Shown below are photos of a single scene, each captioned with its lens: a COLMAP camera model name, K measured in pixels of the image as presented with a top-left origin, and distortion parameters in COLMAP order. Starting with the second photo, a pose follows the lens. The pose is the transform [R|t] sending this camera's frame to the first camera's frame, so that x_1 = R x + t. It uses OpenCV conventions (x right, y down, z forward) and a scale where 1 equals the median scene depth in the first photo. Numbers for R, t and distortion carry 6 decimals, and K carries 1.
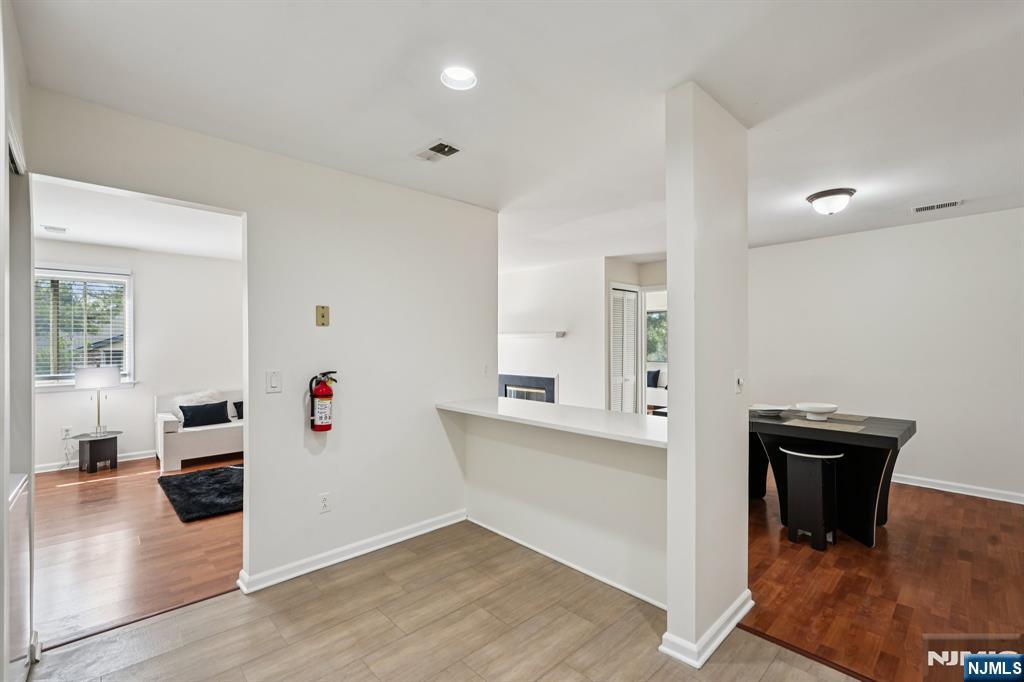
lens RADIAL K [[451.9, 0, 513.1], [0, 451.9, 341.5], [0, 0, 1]] dist [-0.006878, 0.001728]
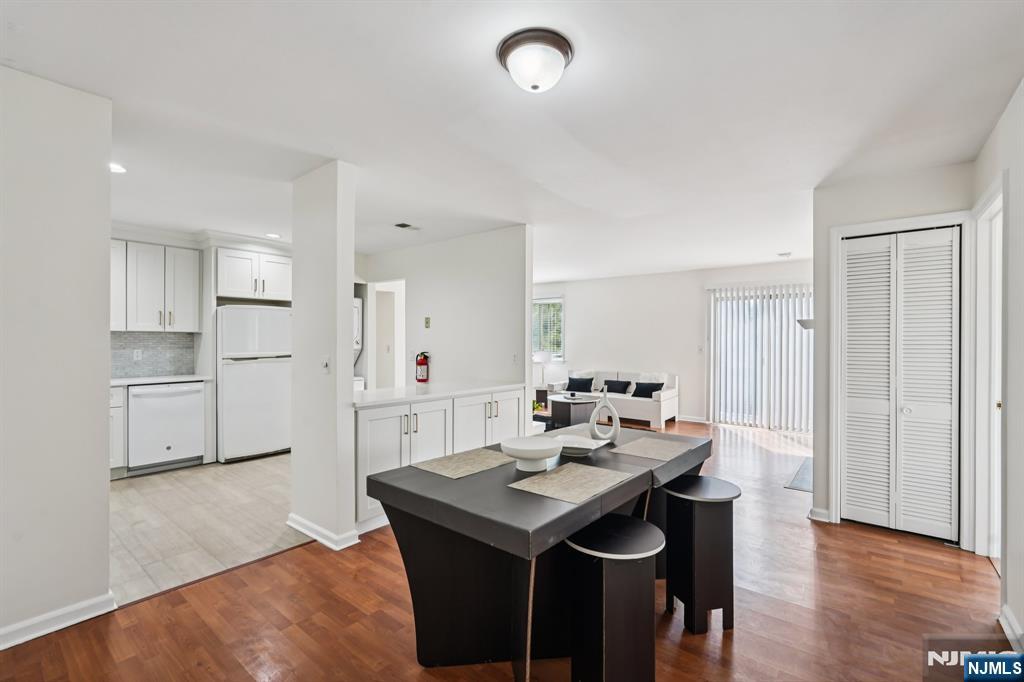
lens RADIAL K [[451.9, 0, 516.1], [0, 451.9, 340.3], [0, 0, 1]] dist [-0.006878, 0.001728]
pose [[0.131195, 0.006705, -0.991334, 1.588881], [0.003558, 0.999967, 0.007235, 0.005541], [0.991350, -0.004476, 0.131167, 1.167735]]
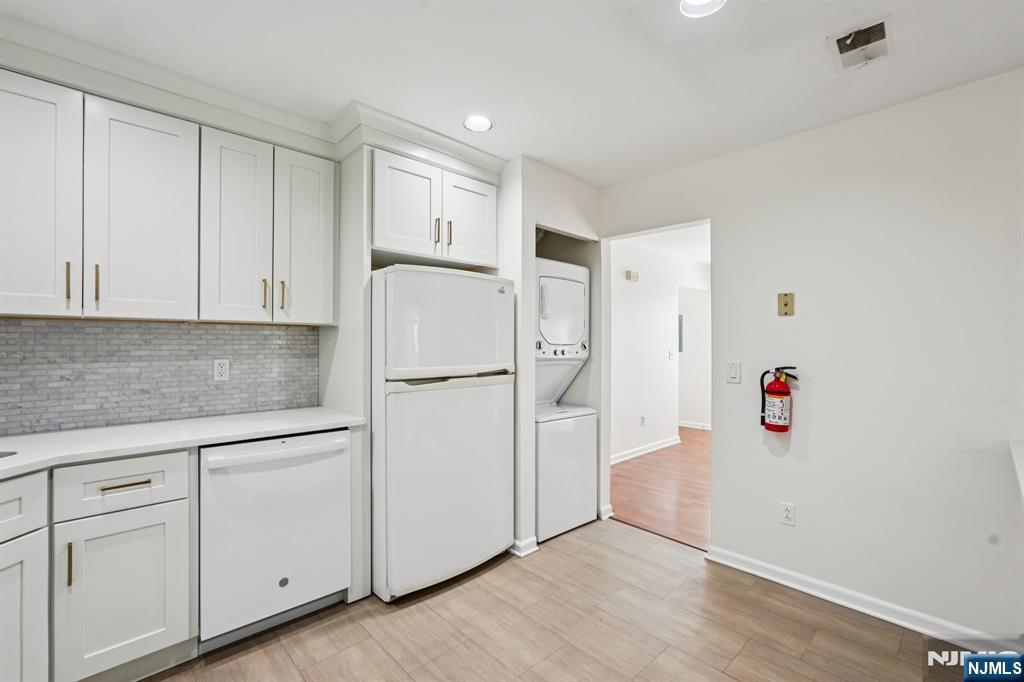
lens RADIAL K [[451.9, 0, 510.8], [0, 451.9, 340.6], [0, 0, 1]] dist [-0.006878, 0.001728]
pose [[-0.001305, 0.001038, -0.999999, 0.491755], [0.002142, 0.999997, 0.001035, 0.013702], [0.999997, -0.002141, -0.001308, 0.473752]]
